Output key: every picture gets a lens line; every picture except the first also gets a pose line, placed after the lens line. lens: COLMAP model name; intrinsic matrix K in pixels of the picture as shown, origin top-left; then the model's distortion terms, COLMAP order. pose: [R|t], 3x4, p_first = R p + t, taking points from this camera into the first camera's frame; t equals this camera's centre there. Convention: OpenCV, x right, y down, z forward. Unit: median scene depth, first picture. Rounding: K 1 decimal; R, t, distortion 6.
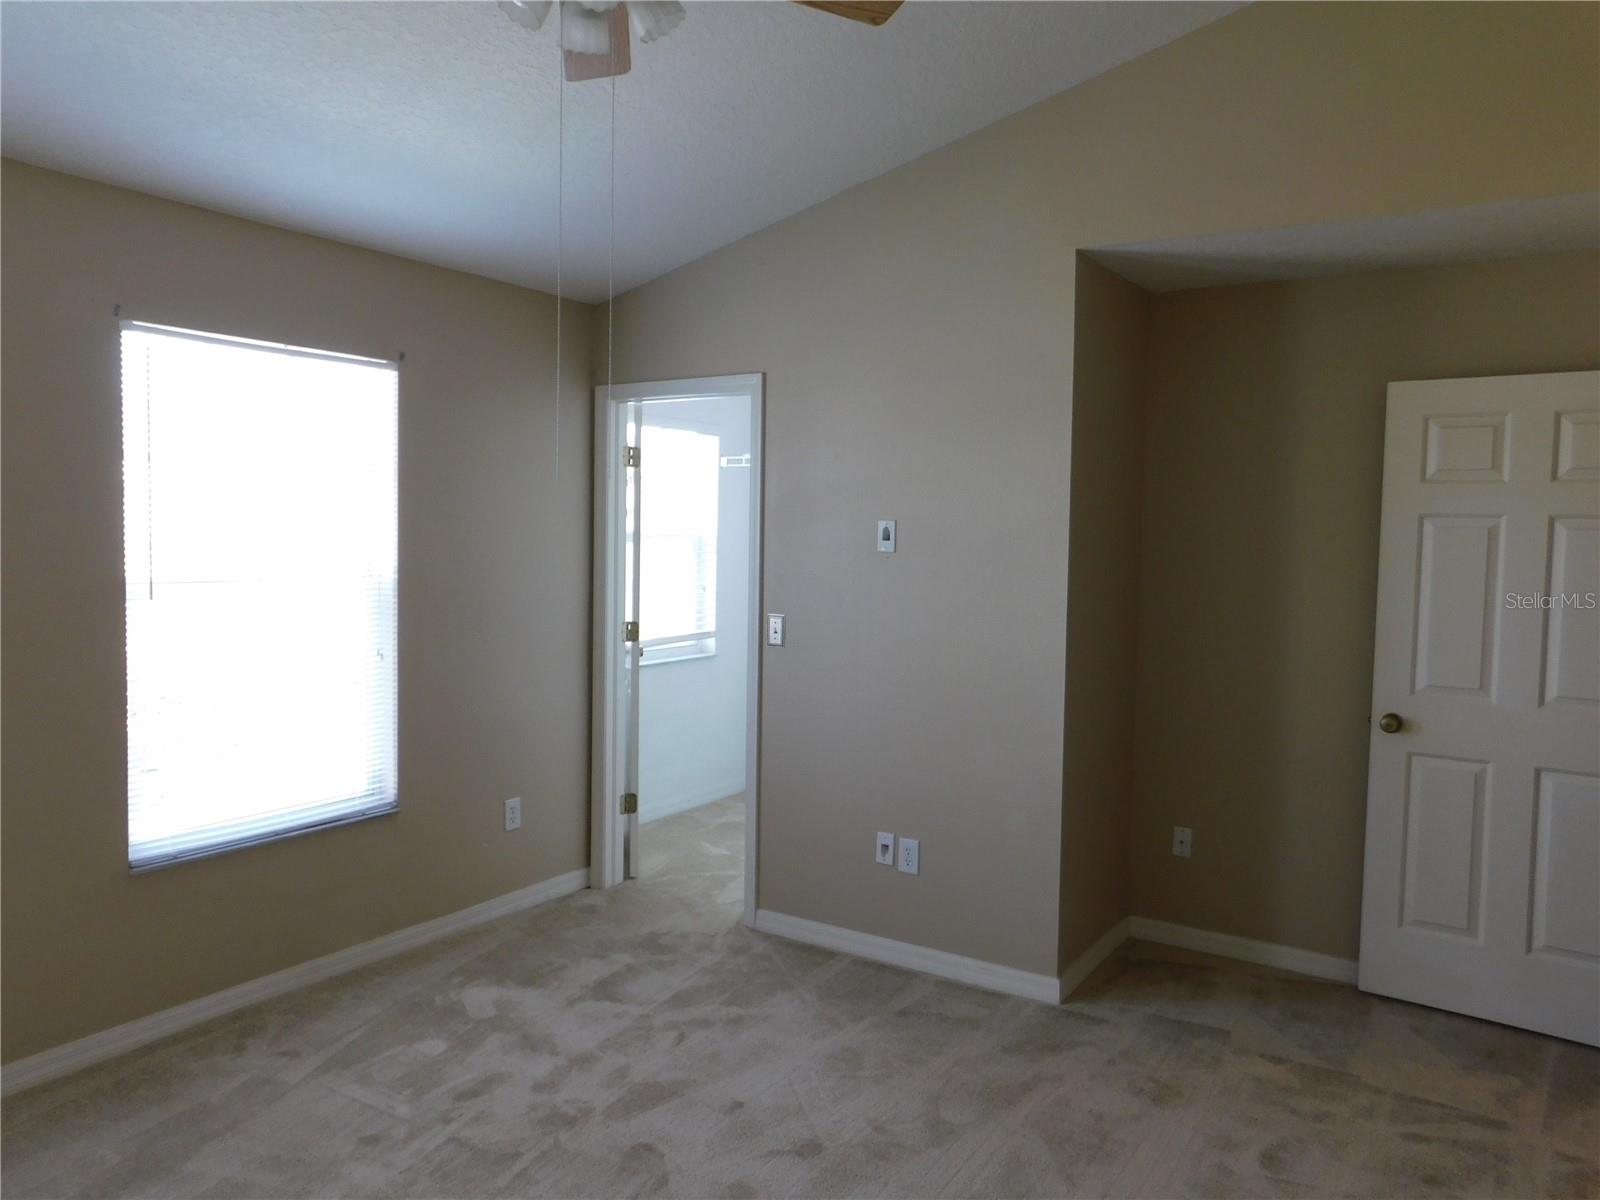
lens RADIAL K [[1145.3, 0, 807.4], [0, 1145.3, 586.7], [0, 0, 1]] dist [-0.044156, 0.061319]
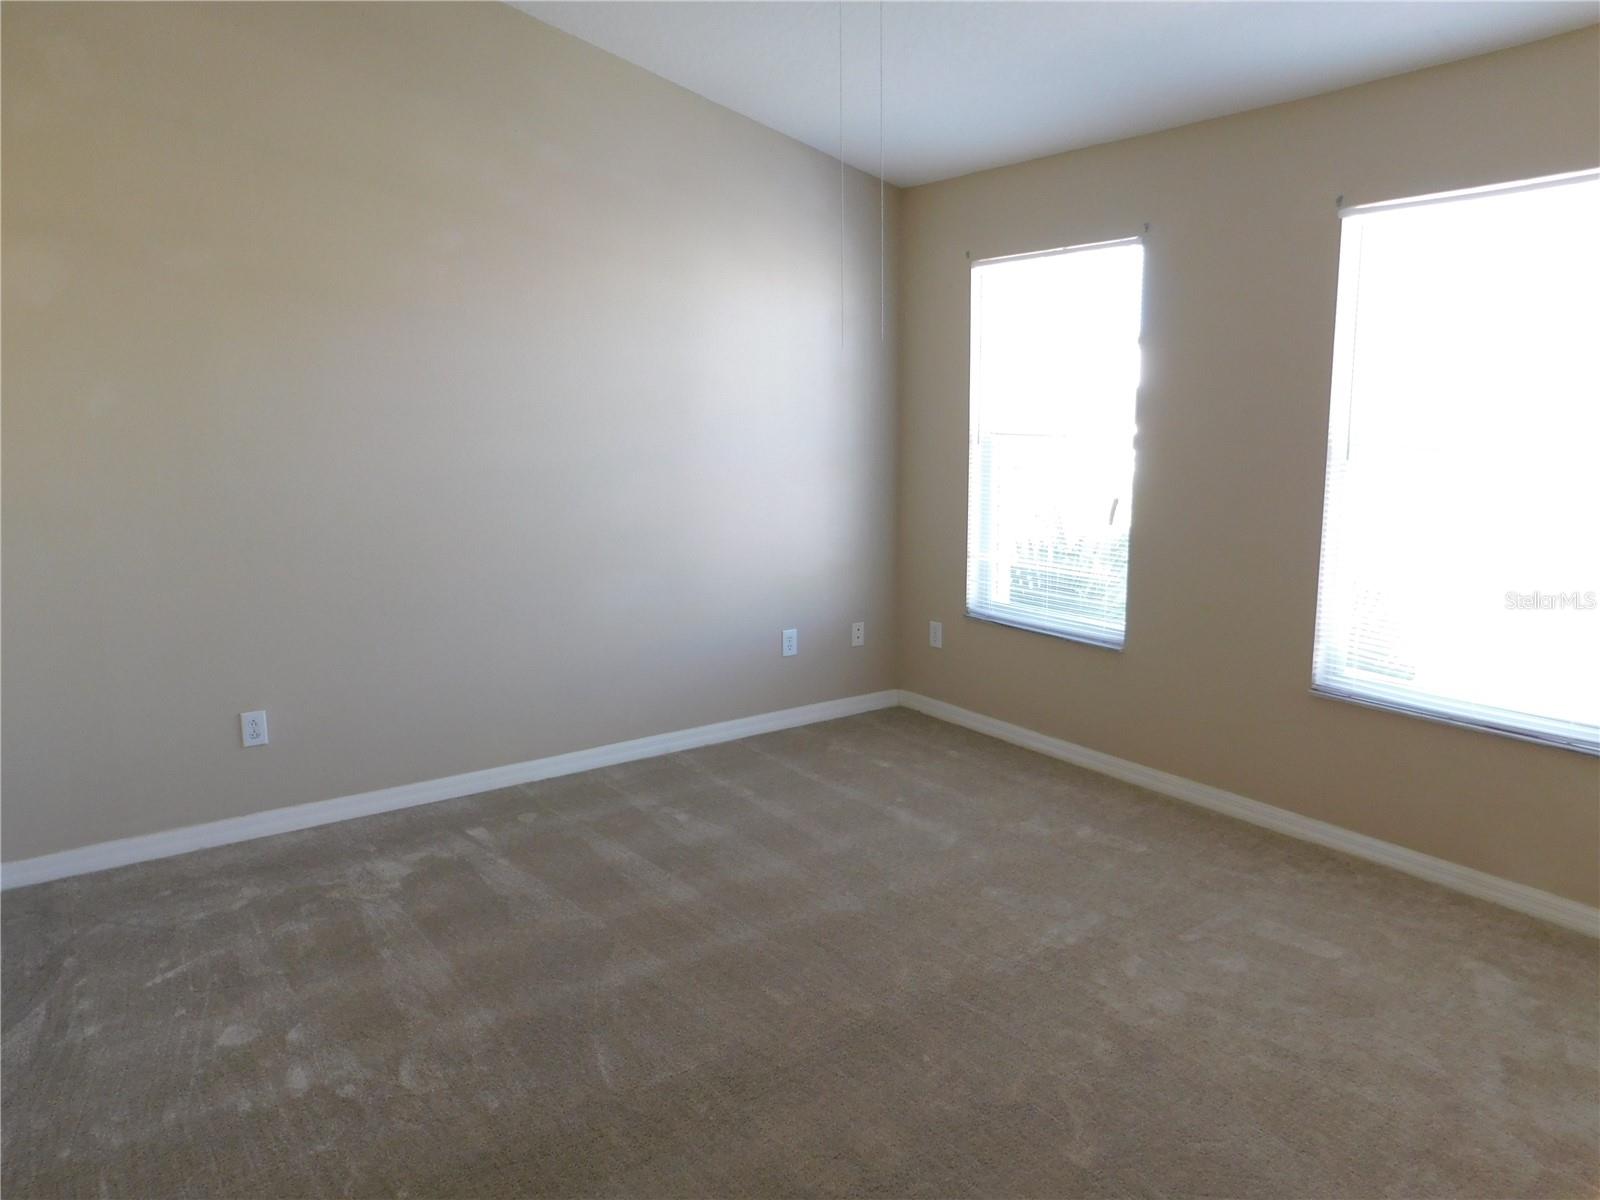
lens RADIAL K [[1145.3, 0, 807.4], [0, 1145.3, 586.7], [0, 0, 1]] dist [-0.044156, 0.061319]
pose [[-0.380685, 0.148137, -0.912762, 0.718505], [-0.026431, 0.984938, 0.170875, -0.044255], [0.924327, 0.089175, -0.371036, 1.058658]]
